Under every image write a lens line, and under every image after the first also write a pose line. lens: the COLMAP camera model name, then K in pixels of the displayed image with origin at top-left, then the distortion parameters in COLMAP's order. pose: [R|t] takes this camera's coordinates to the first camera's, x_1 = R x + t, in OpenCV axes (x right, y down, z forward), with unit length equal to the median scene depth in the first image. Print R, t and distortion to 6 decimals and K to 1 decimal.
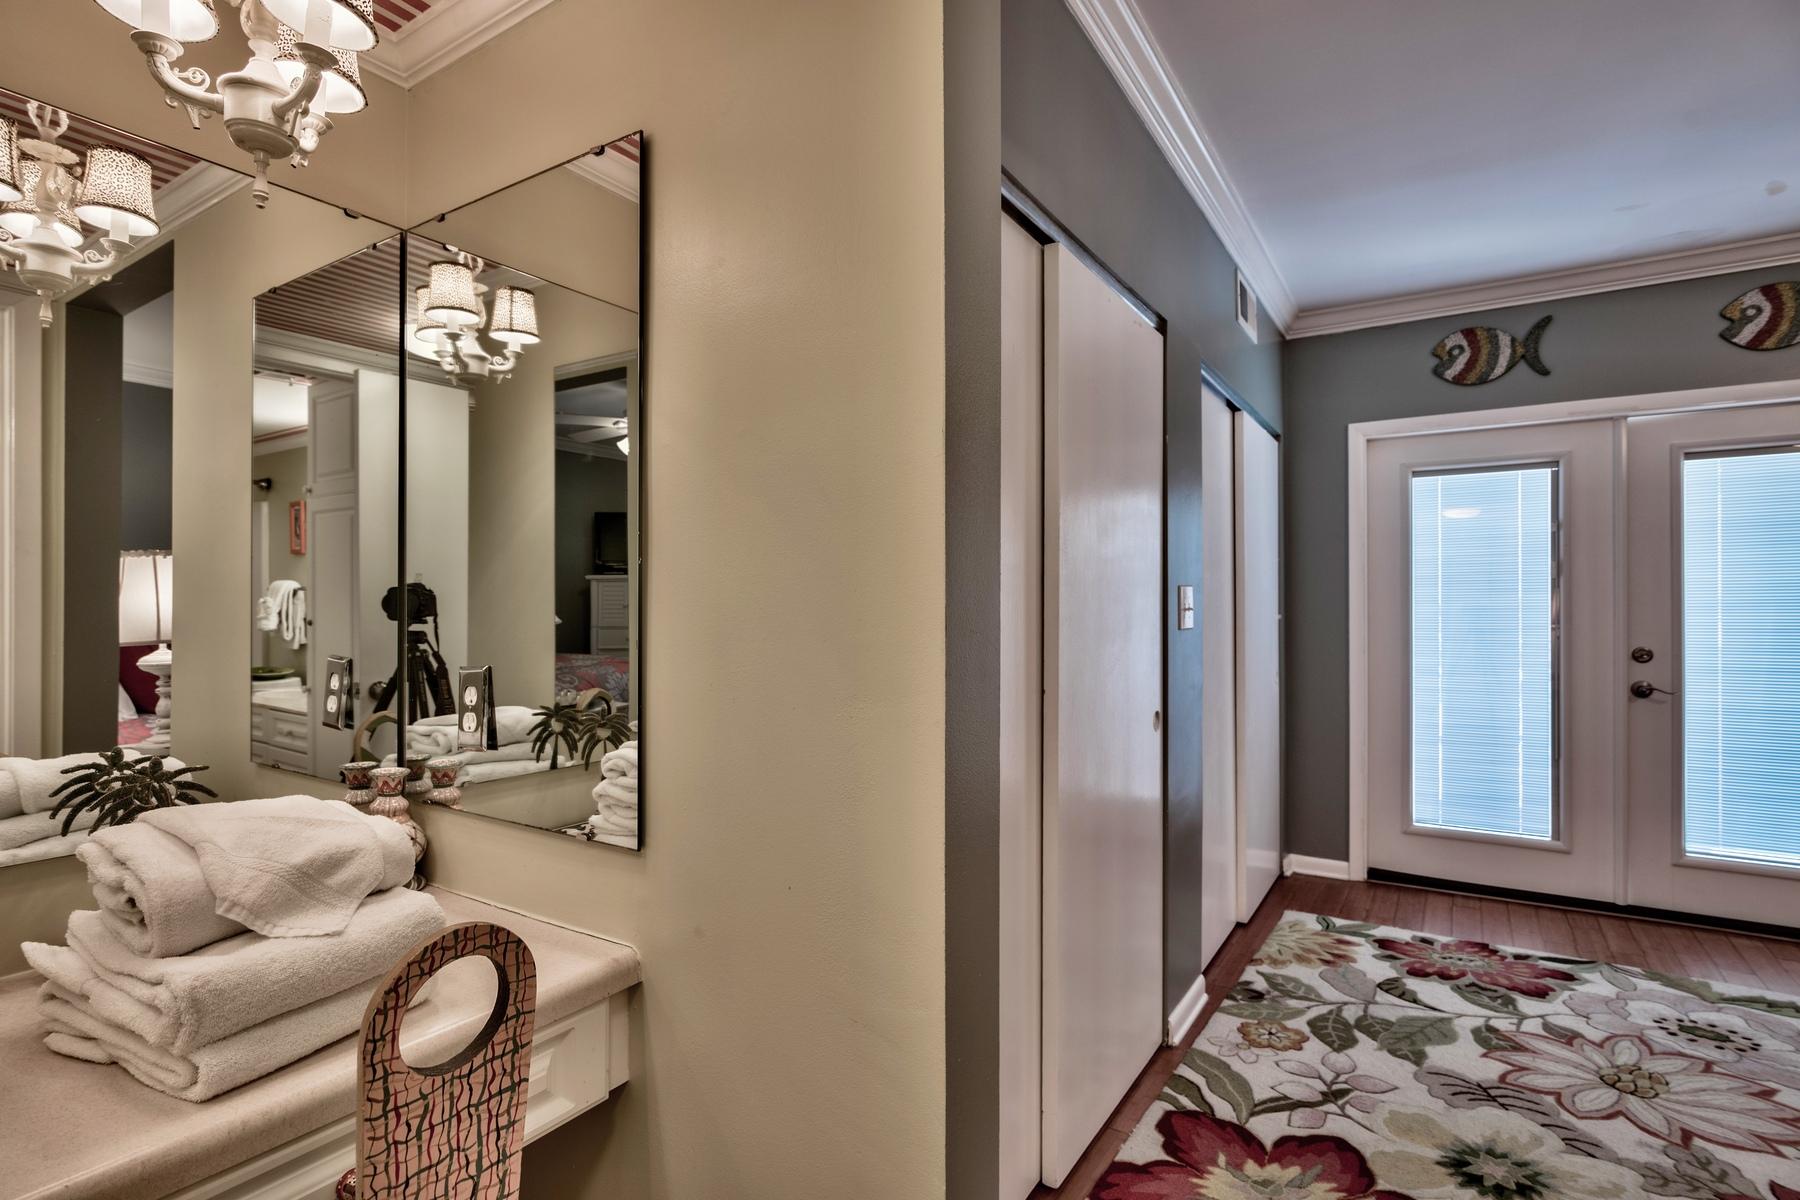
lens RADIAL K [[886.4, 0, 885.4], [0, 886.4, 606.9], [0, 0, 1]] dist [-0.002380, -0.000631]
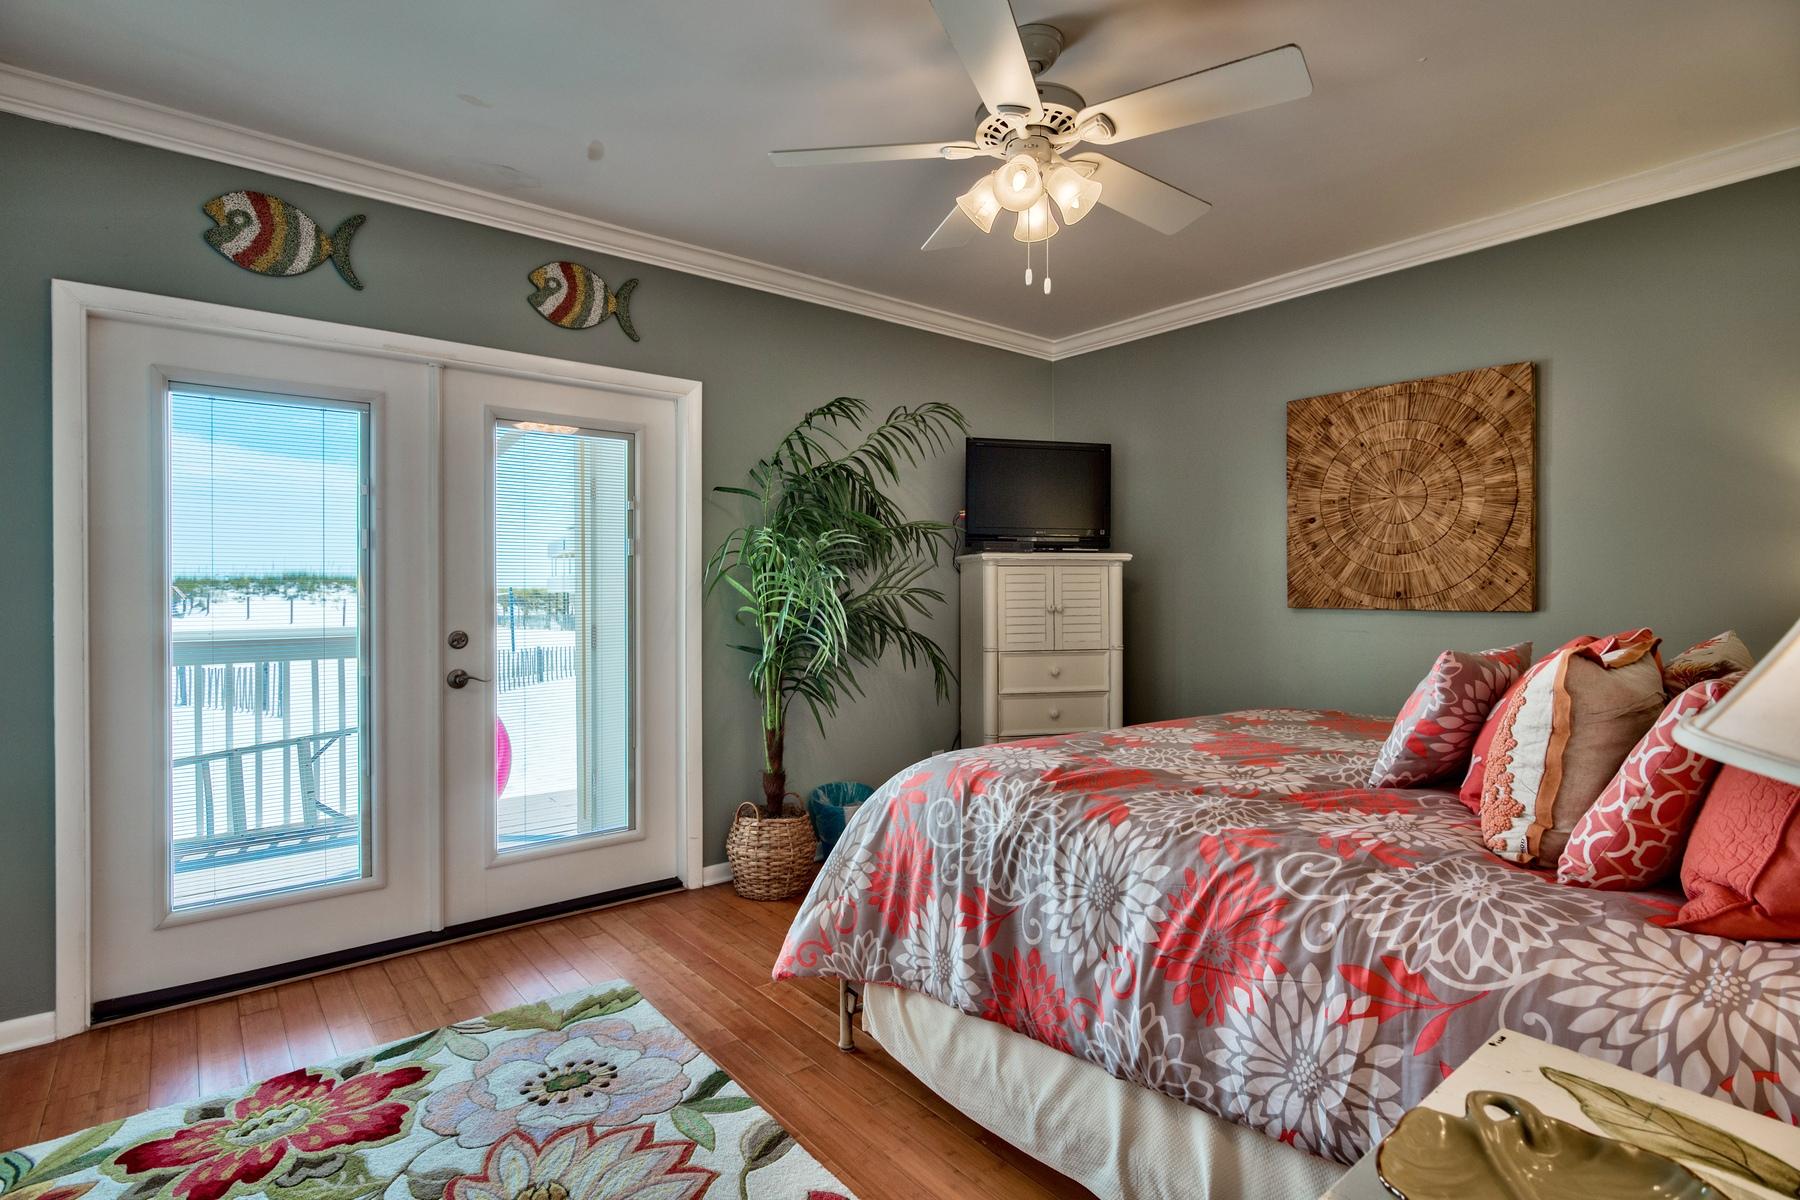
lens RADIAL K [[886.4, 0, 883.0], [0, 886.4, 592.7], [0, 0, 1]] dist [-0.002380, -0.000631]
pose [[0.312721, -0.003270, 0.949840, 0.162599], [-0.002998, 0.999986, 0.004429, 0.002673], [-0.949840, -0.004232, 0.312706, 0.348031]]
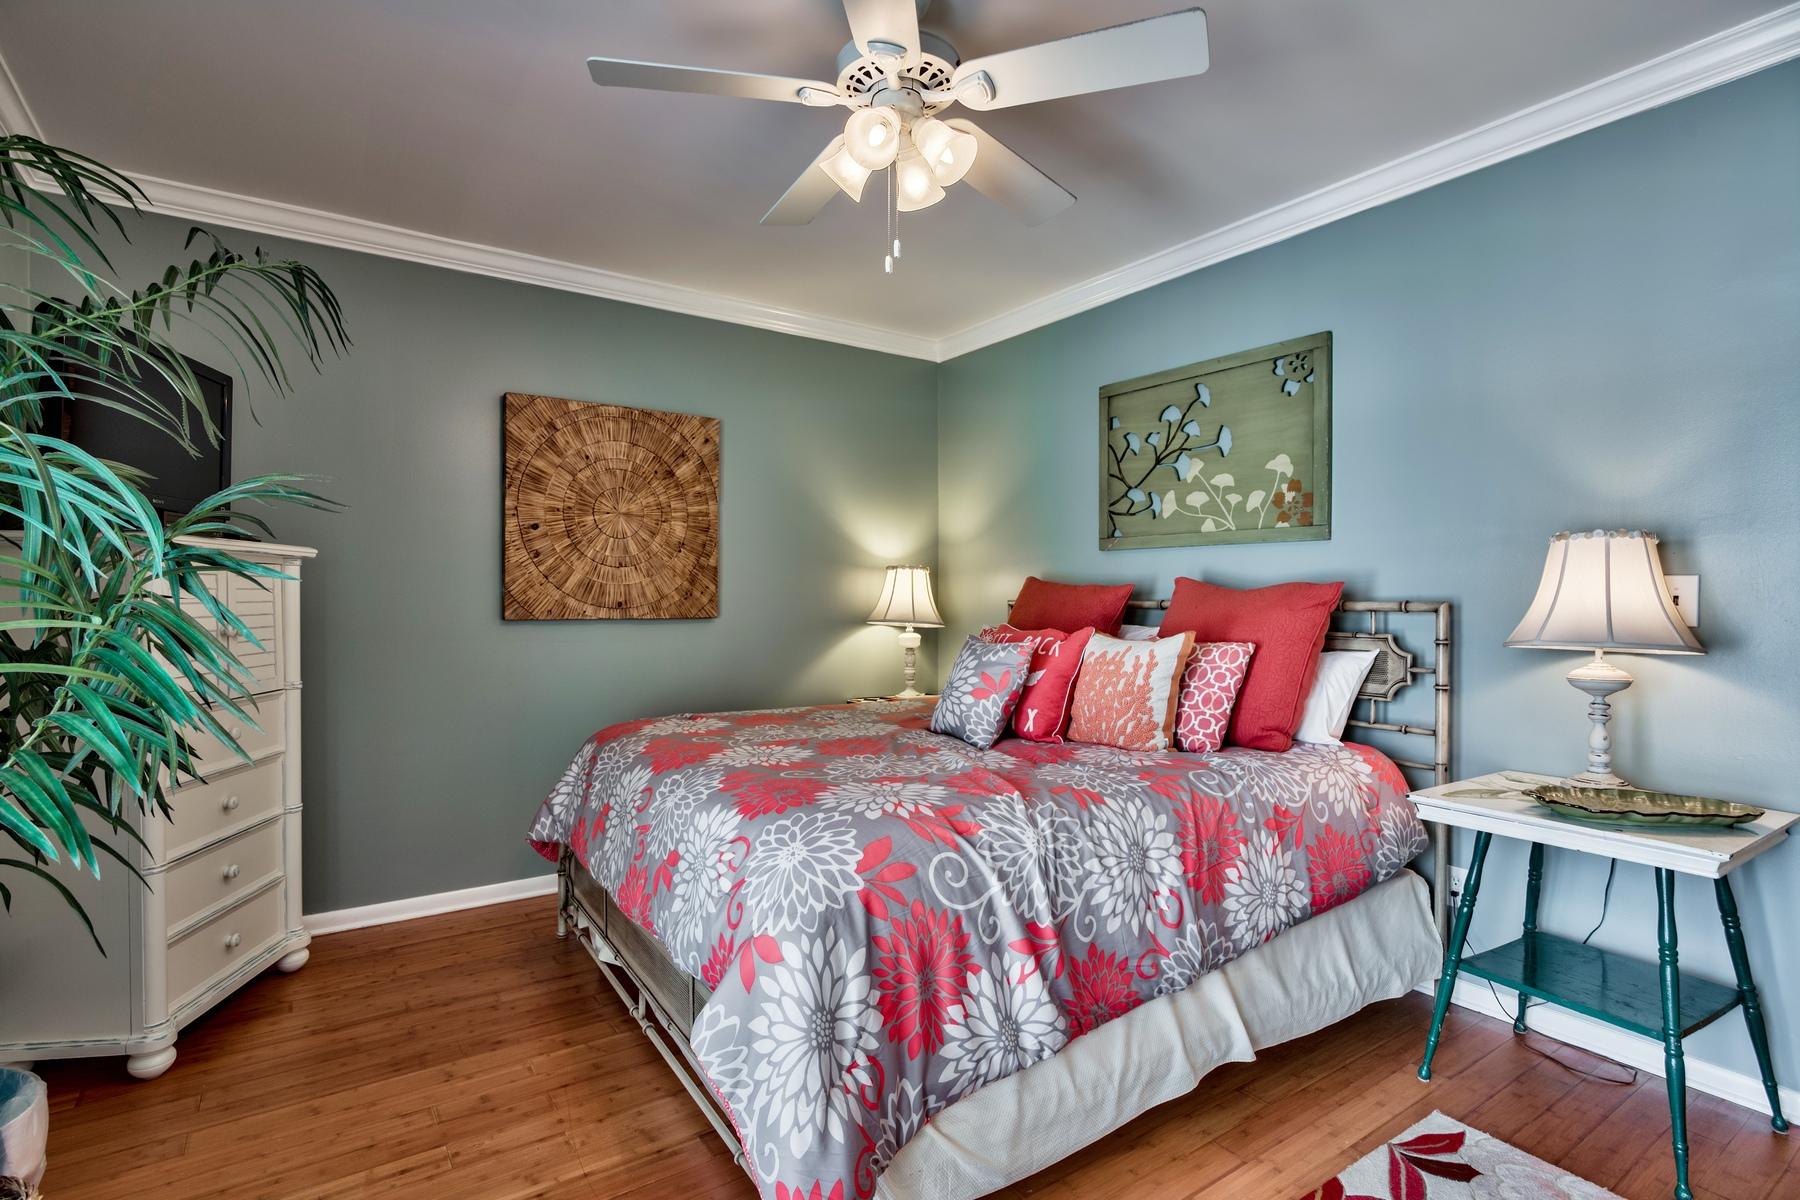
lens RADIAL K [[886.4, 0, 892.7], [0, 886.4, 602.4], [0, 0, 1]] dist [-0.002380, -0.000631]
pose [[-0.927928, -0.002554, 0.372751, 0.672860], [-0.002237, 0.999997, 0.001282, 0.002347], [-0.372753, 0.000356, -0.927931, 1.095233]]
